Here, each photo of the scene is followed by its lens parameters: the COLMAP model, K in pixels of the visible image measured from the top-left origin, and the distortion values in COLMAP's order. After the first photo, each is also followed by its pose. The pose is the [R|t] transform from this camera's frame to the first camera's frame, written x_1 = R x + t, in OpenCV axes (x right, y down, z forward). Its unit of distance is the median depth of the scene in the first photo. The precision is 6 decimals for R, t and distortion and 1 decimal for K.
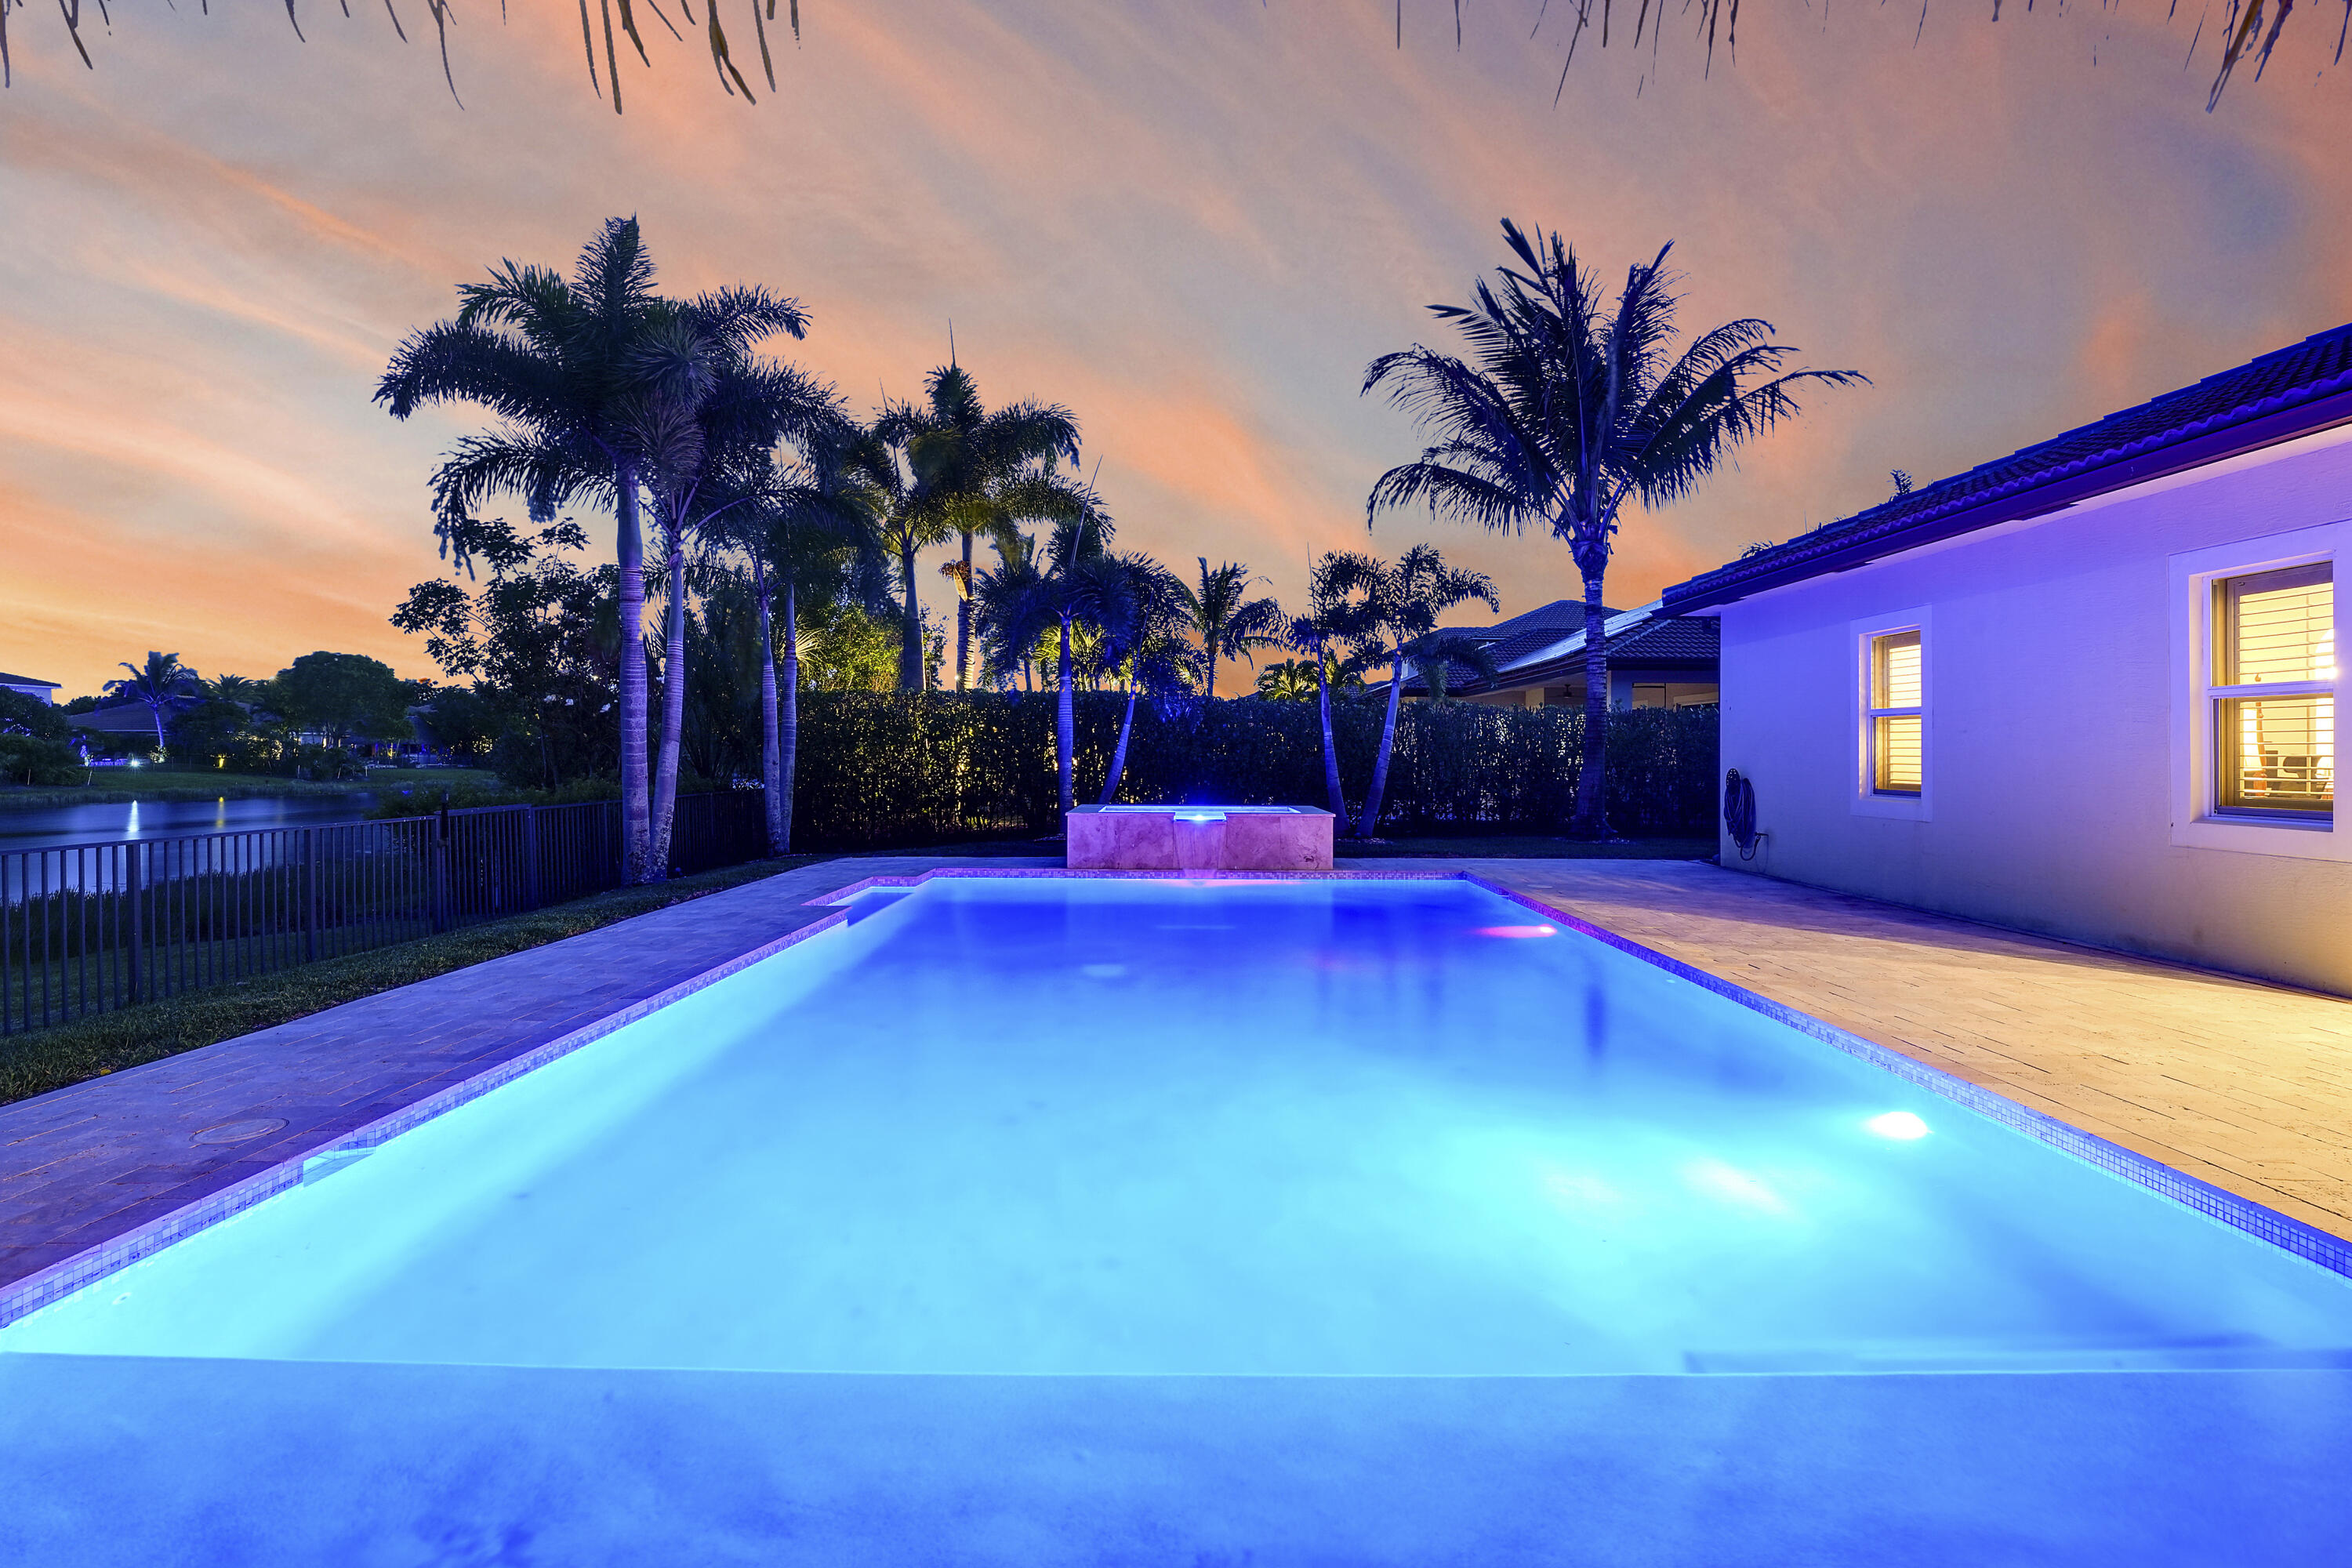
lens RADIAL K [[1142.4, 0, 1158.6], [0, 1142.4, 756.3], [0, 0, 1]] dist [-0.018212, -0.000848]
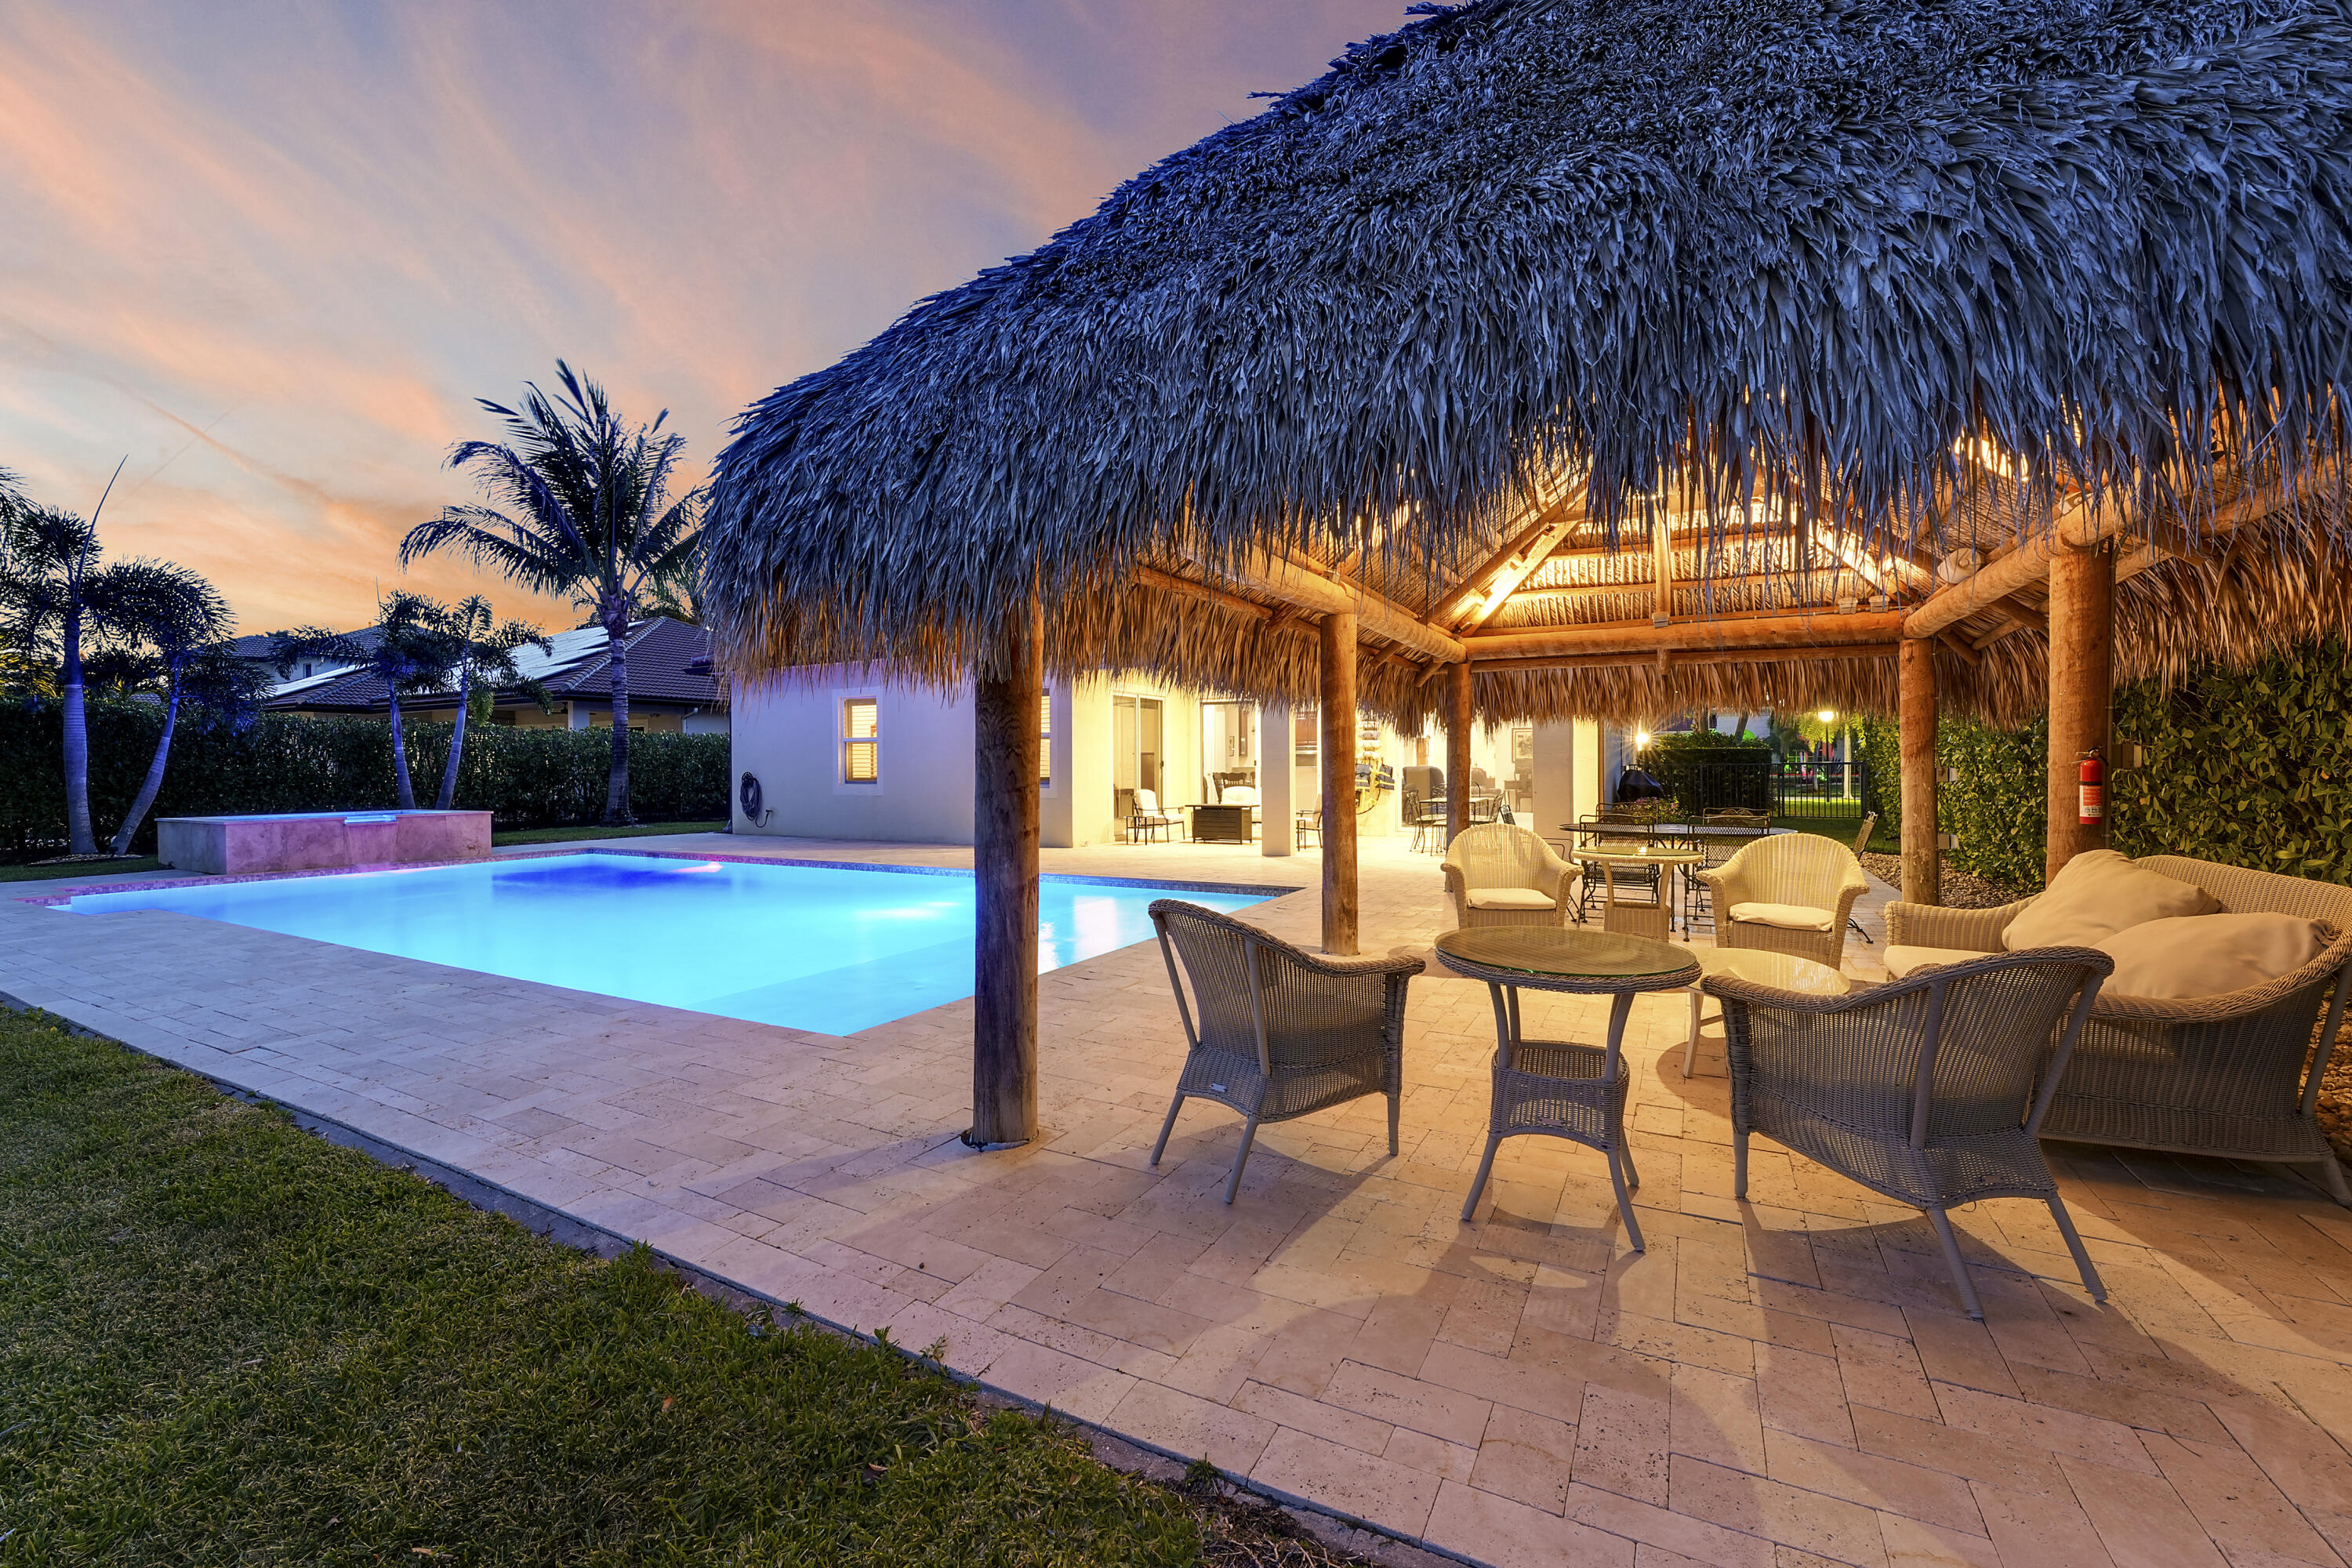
lens RADIAL K [[963.8, 0, 1210.7], [0, 963.8, 771.0], [0, 0, 1]] dist [-0.014458, 0.000691]
pose [[0.444935, -0.013833, 0.895456, -0.457791], [0.011307, 0.999888, 0.009829, 0.003586], [-0.895491, 0.005751, 0.445042, -0.212722]]
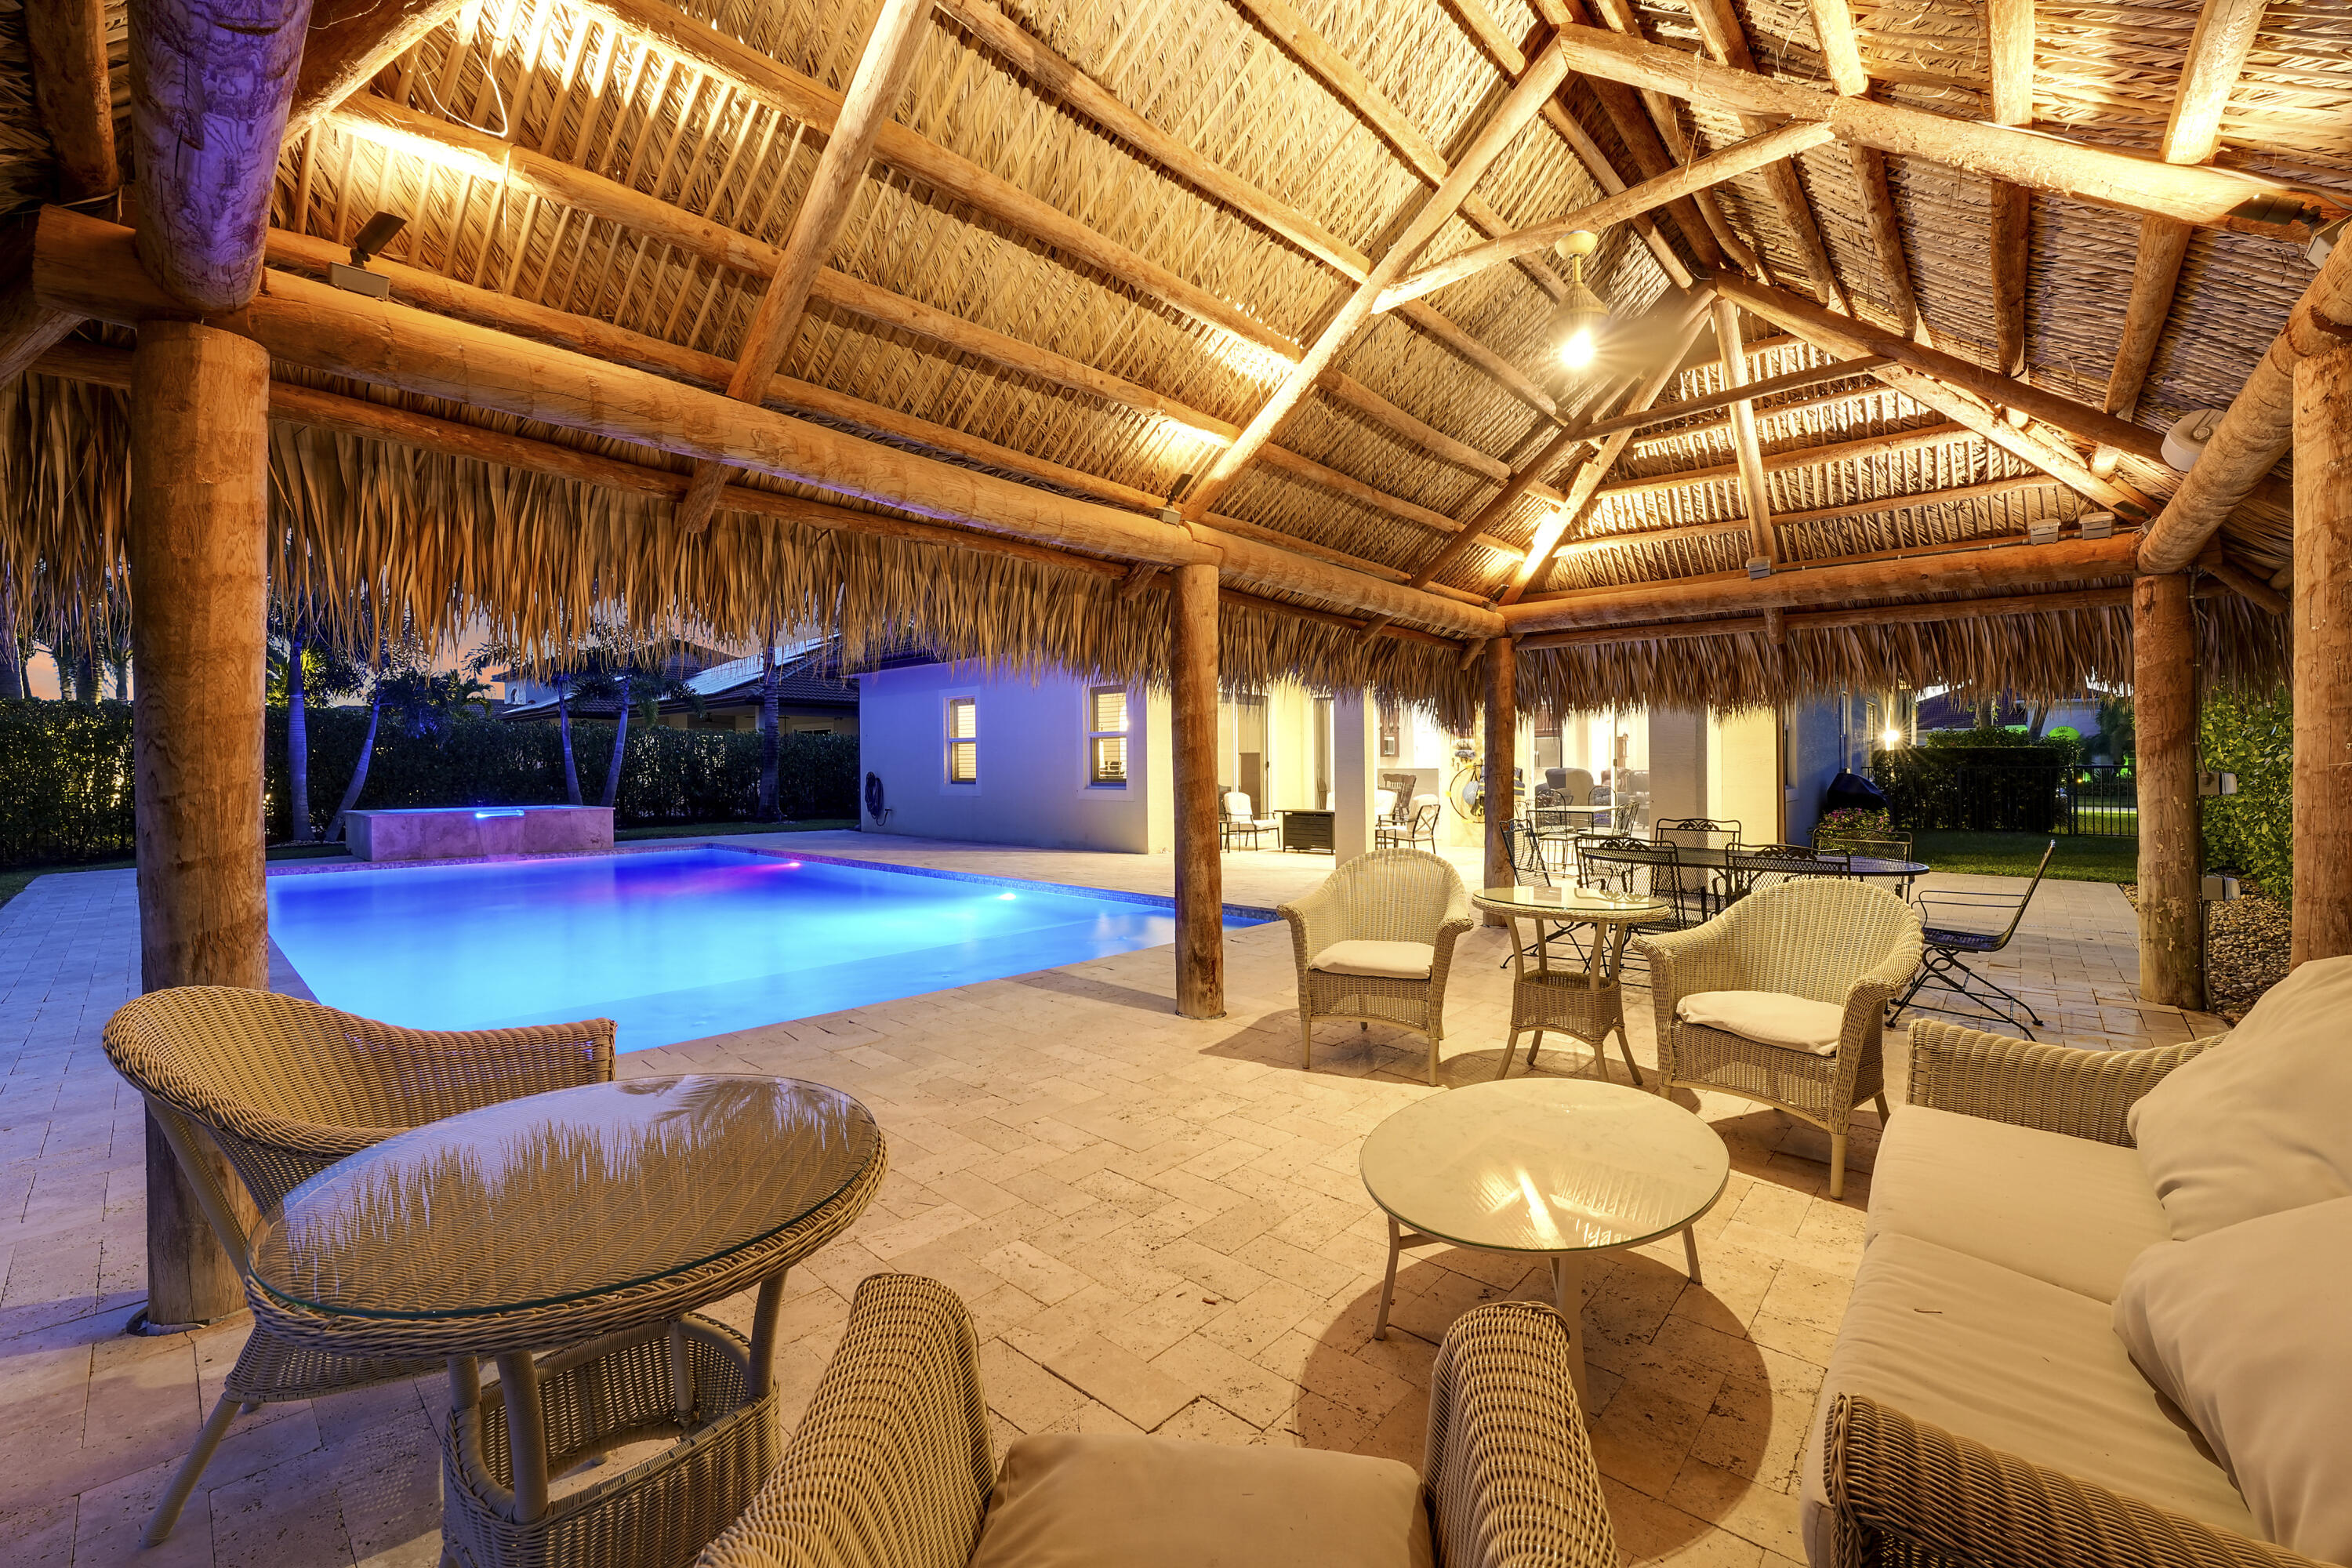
lens RADIAL K [[963.8, 0, 1196.7], [0, 963.8, 769.8], [0, 0, 1]] dist [-0.014458, 0.000691]
pose [[0.643572, -0.009608, 0.765325, -0.282190], [0.008937, 0.999947, 0.005039, 0.005640], [-0.765333, 0.003597, 0.643624, -0.286787]]
